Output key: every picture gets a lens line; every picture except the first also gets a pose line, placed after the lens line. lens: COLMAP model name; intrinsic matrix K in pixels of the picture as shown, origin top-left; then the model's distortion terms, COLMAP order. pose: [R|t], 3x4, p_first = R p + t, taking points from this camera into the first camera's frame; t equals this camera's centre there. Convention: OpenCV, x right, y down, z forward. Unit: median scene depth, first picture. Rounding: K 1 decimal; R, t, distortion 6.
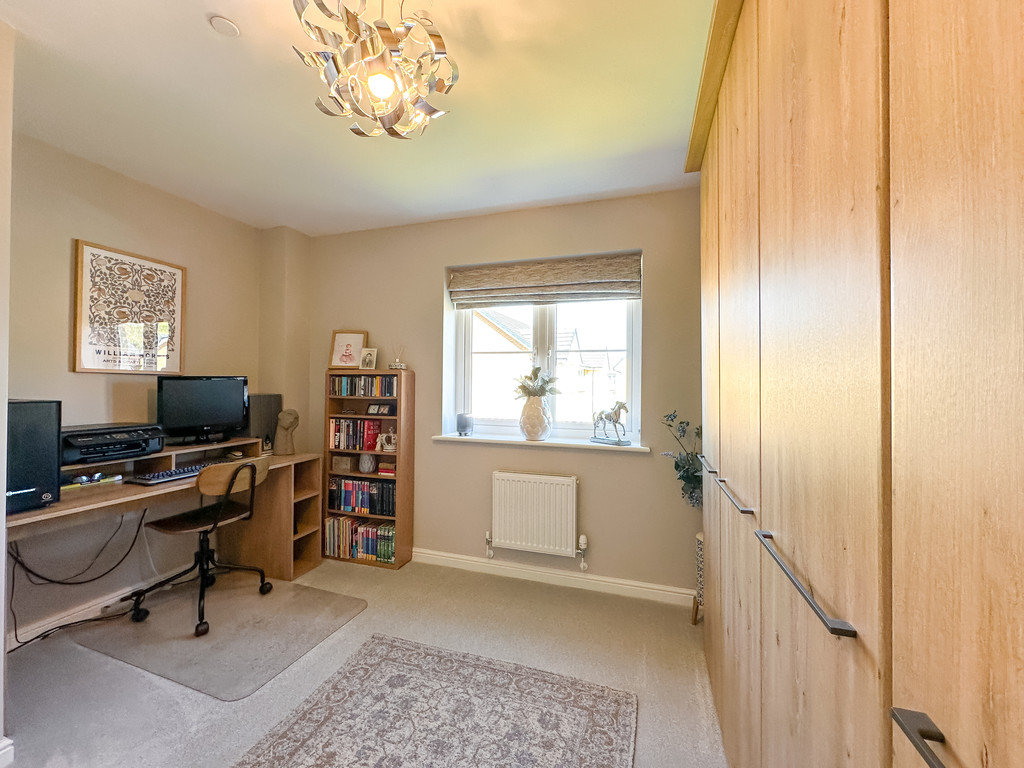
lens RADIAL K [[407.6, 0, 512.1], [0, 407.6, 383.3], [0, 0, 1]] dist [-0.001790, 0.000365]
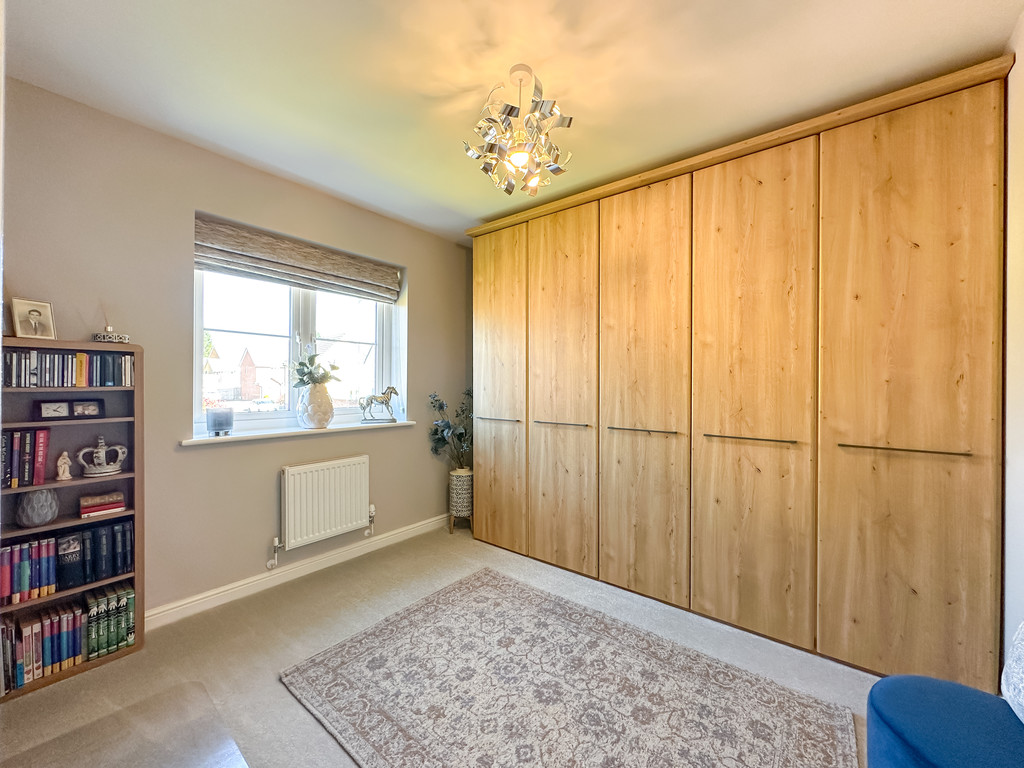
lens RADIAL K [[407.6, 0, 513.4], [0, 407.6, 381.5], [0, 0, 1]] dist [-0.001790, 0.000365]
pose [[0.350627, -0.004529, 0.936504, -0.682665], [-0.006254, 0.999955, 0.007177, 0.016259], [-0.936494, -0.008373, 0.350583, 0.209070]]
